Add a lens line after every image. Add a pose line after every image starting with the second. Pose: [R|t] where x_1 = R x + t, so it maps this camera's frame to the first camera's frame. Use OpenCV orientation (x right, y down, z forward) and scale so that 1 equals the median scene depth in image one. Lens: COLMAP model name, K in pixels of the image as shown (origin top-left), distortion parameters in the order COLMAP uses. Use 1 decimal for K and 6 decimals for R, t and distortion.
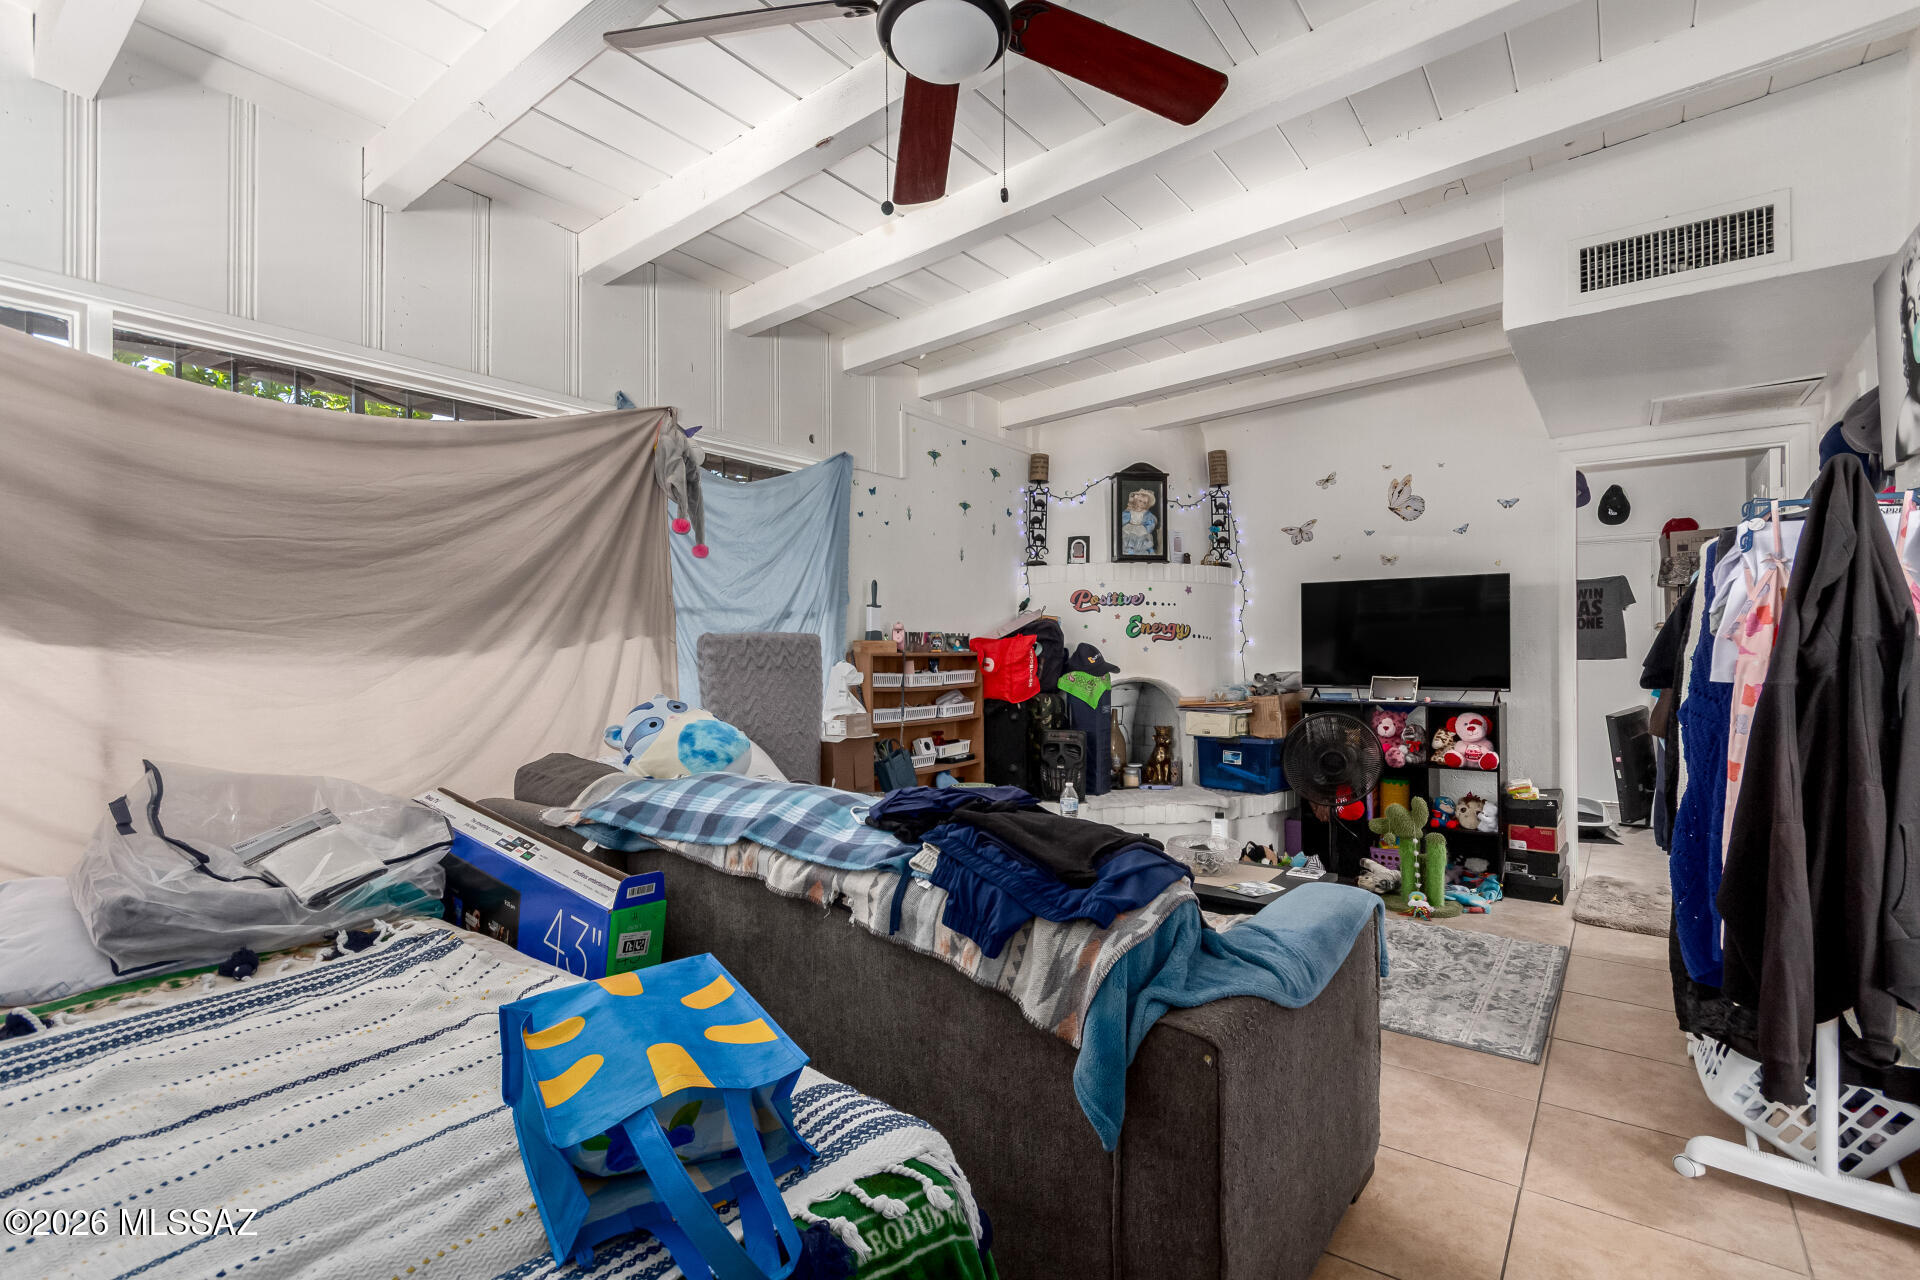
lens RADIAL K [[878.1, 0, 963.4], [0, 878.1, 642.4], [0, 0, 1]] dist [-0.000821, 0.000088]
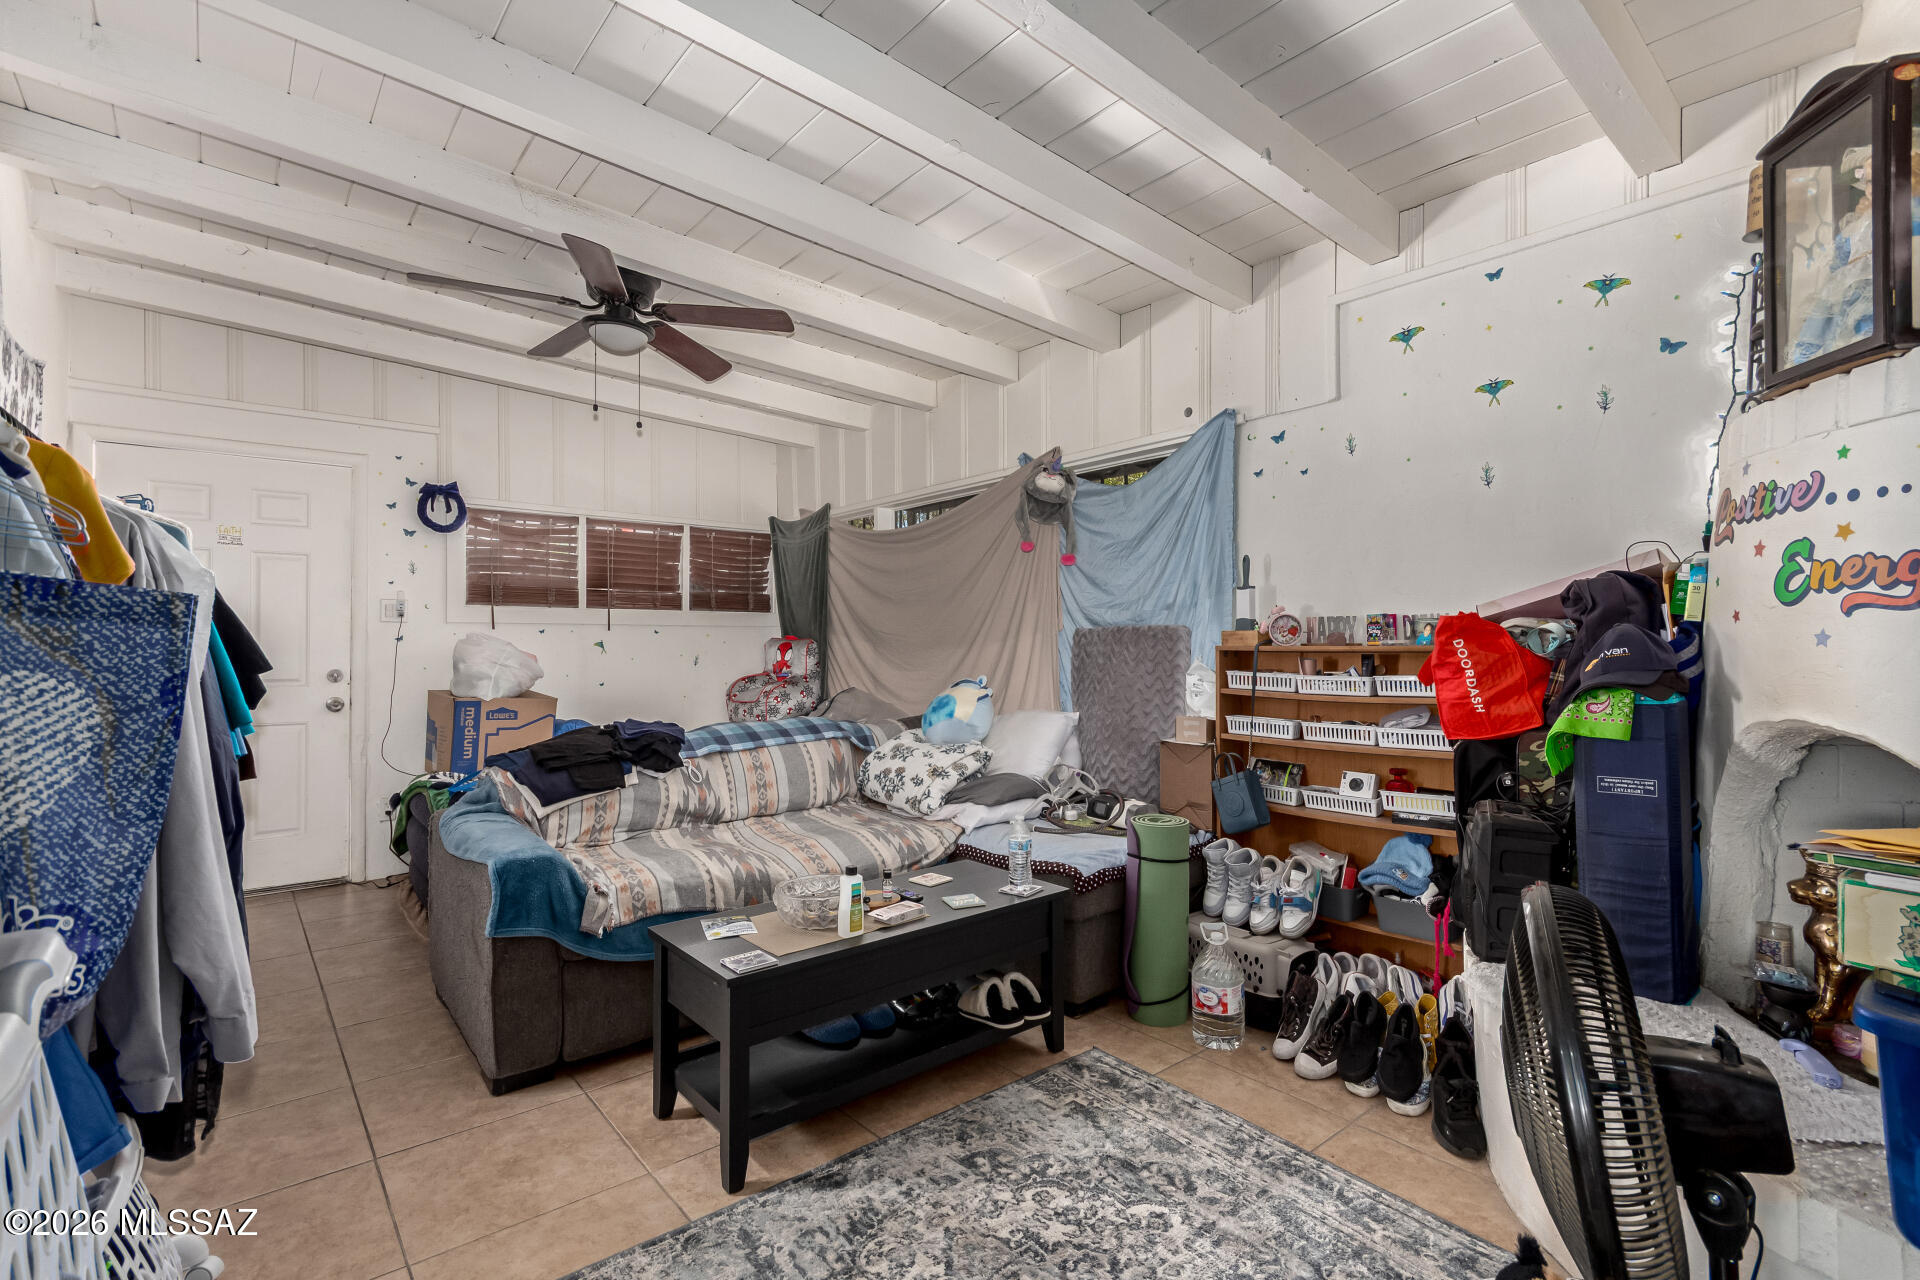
lens RADIAL K [[878.1, 0, 964.1], [0, 878.1, 645.9], [0, 0, 1]] dist [-0.000821, 0.000088]
pose [[-0.220866, 0.001761, -0.975303, 0.678125], [0.008843, 0.999961, -0.000197, 0.008876], [0.975264, -0.008669, -0.220873, 0.851210]]
